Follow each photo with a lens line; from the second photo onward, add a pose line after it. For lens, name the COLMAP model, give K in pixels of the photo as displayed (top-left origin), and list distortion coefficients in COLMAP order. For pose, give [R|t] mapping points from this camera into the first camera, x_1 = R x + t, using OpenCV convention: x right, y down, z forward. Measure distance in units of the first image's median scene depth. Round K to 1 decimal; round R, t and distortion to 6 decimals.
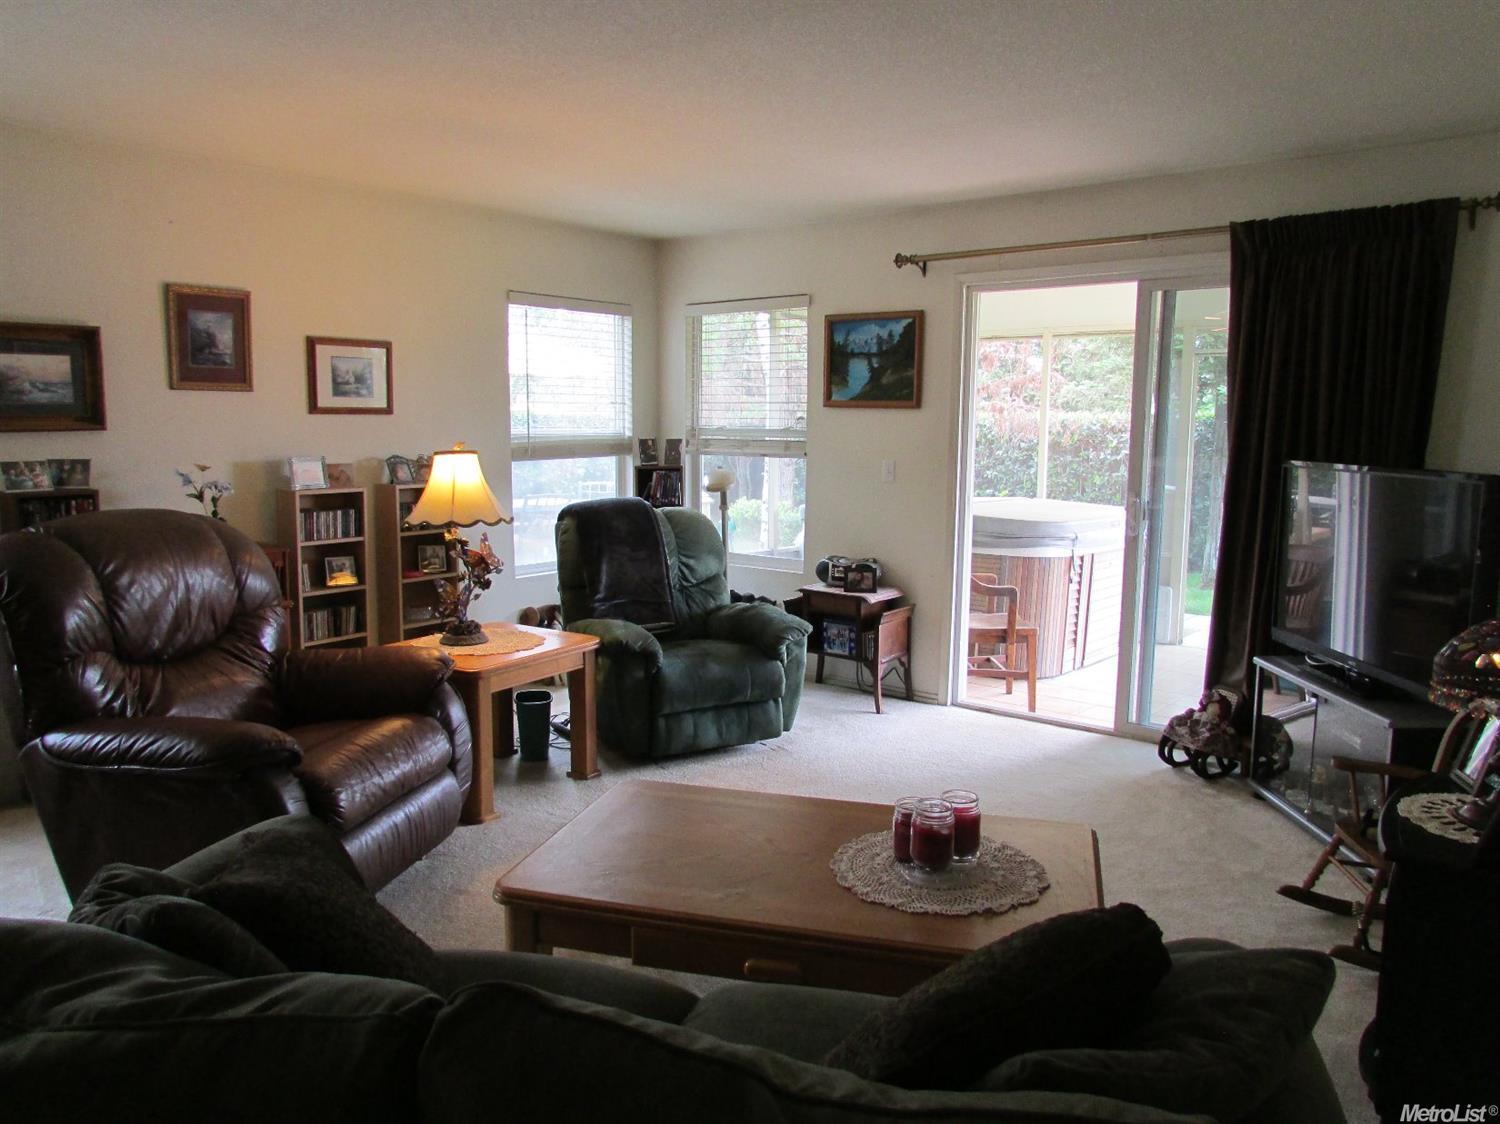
lens RADIAL K [[1070.4, 0, 750.0], [0, 1070.4, 562.0], [0, 0, 1]] dist [-0.028618, 0.007010]
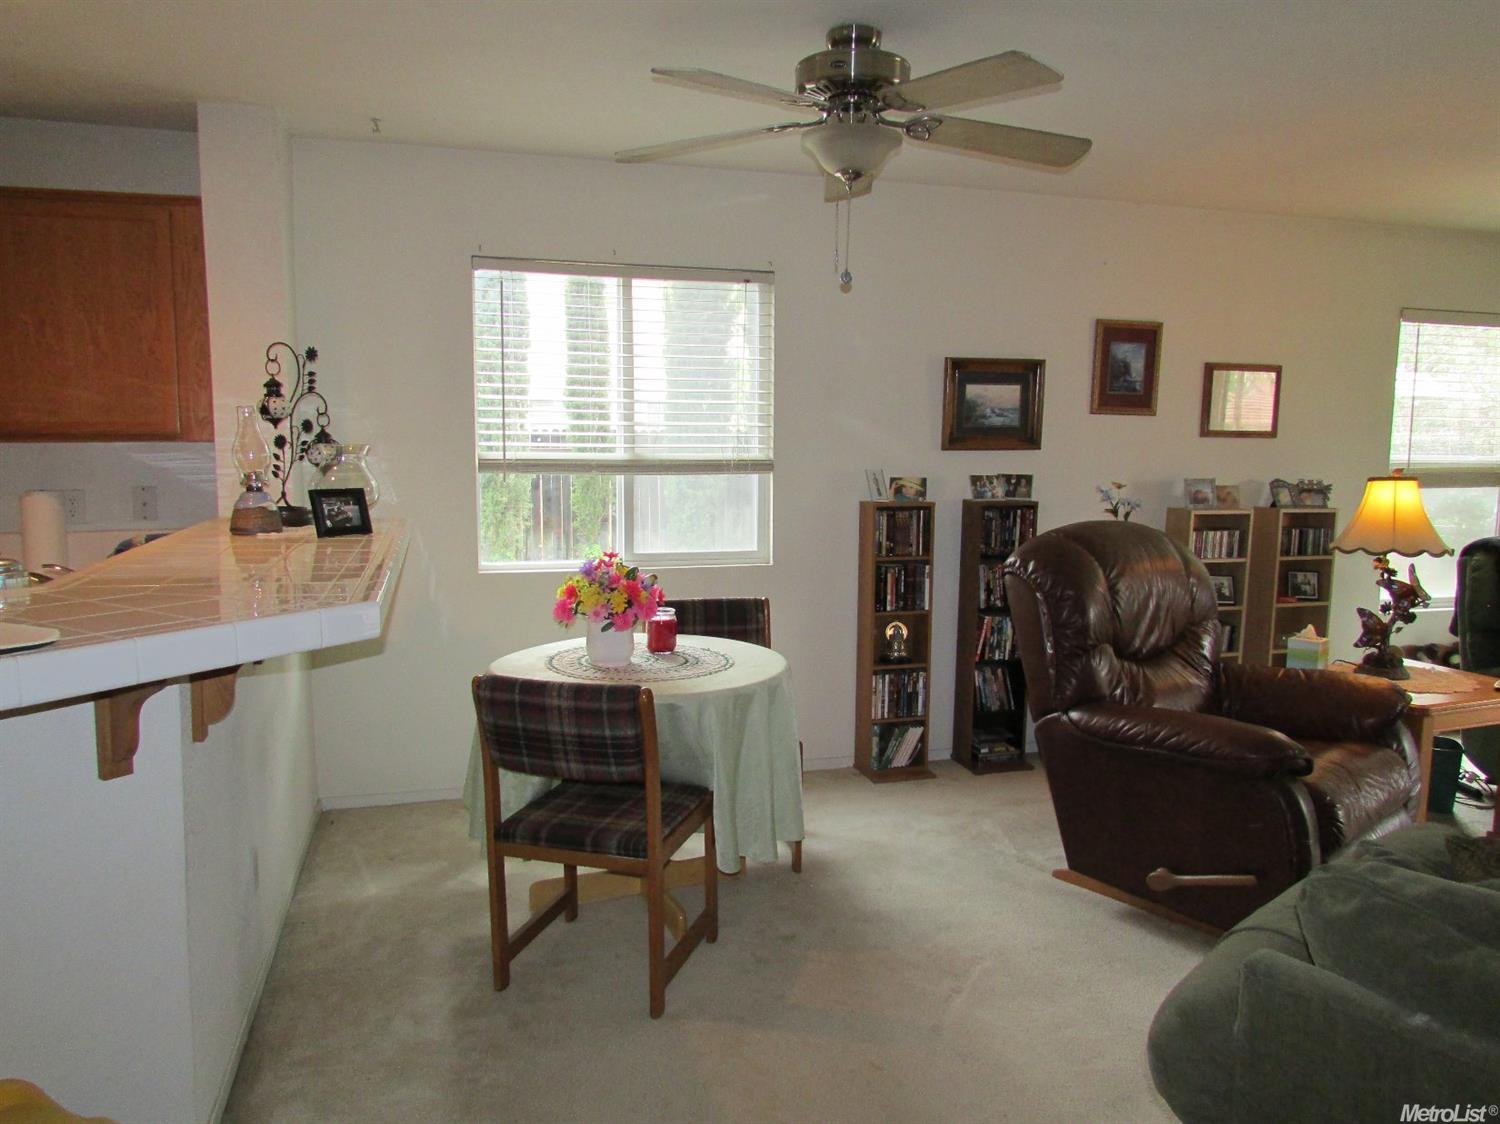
lens RADIAL K [[1070.4, 0, 750.0], [0, 1070.4, 562.0], [0, 0, 1]] dist [-0.028618, 0.007010]
pose [[0.808674, 0.071651, -0.583877, -0.167046], [-0.083183, 0.996509, 0.007078, 0.012934], [0.582346, 0.042844, 0.811811, -0.103254]]
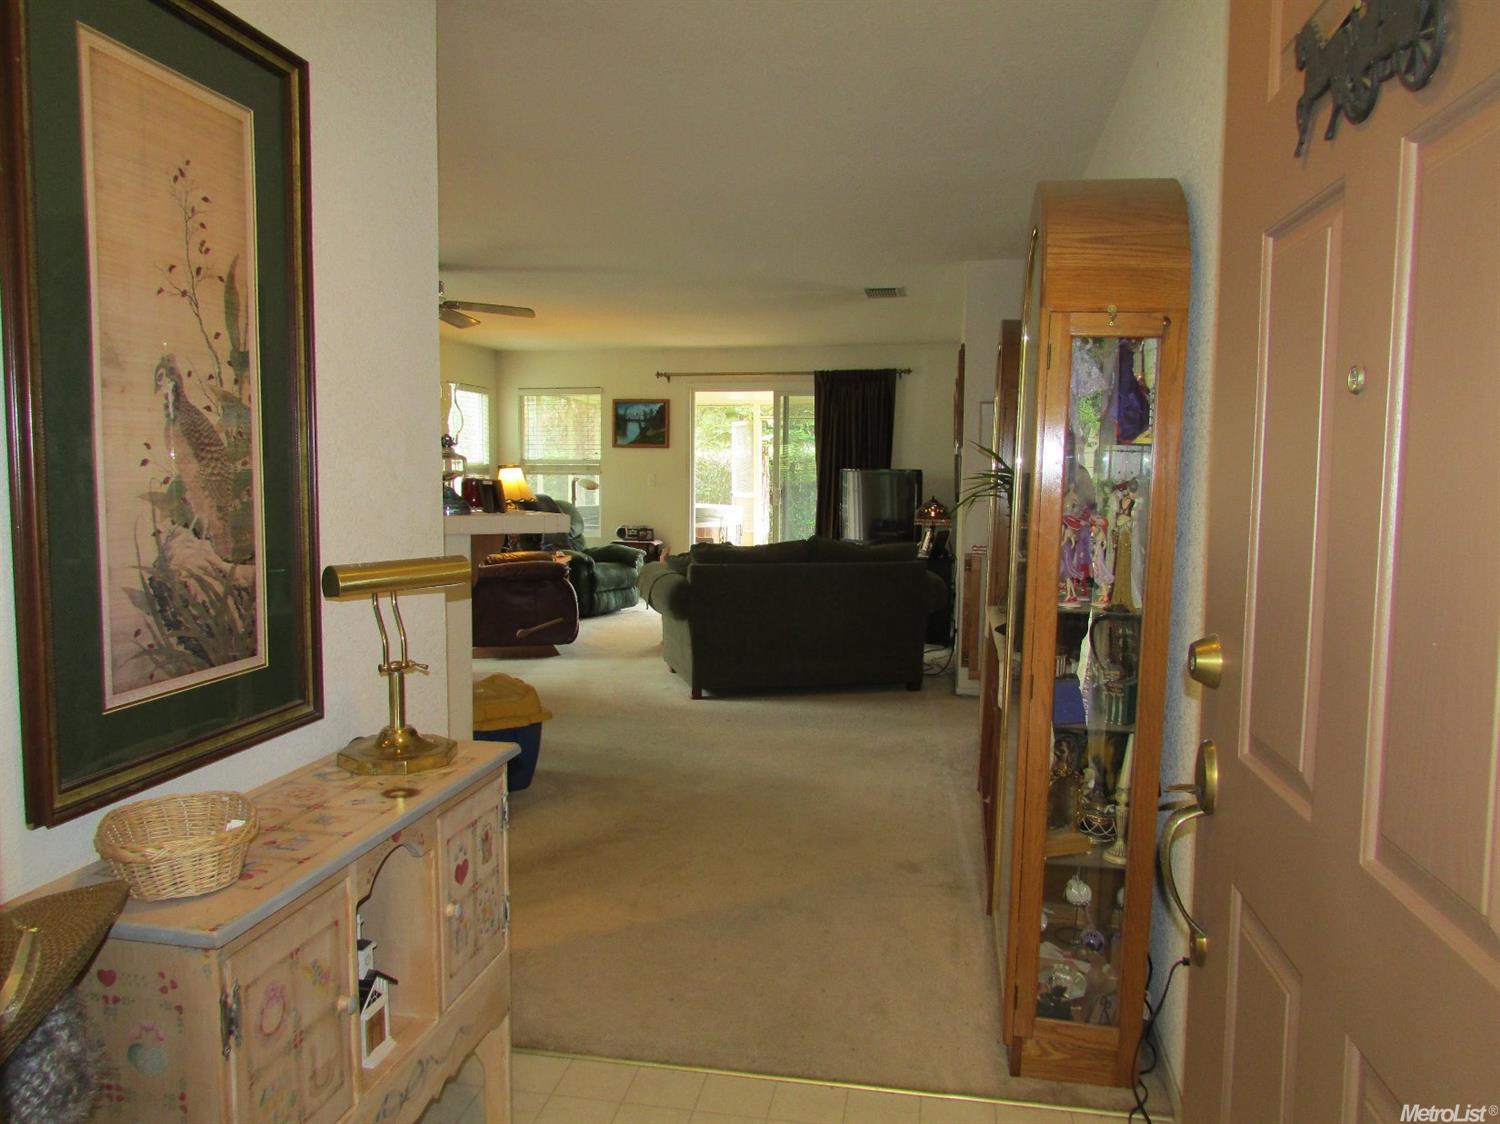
lens RADIAL K [[1070.4, 0, 750.0], [0, 1070.4, 562.0], [0, 0, 1]] dist [-0.028618, 0.007010]
pose [[0.879804, -0.047174, 0.472990, -0.736703], [0.065456, 0.997607, -0.022257, 0.136756], [-0.470808, 0.050542, 0.880787, -0.911299]]
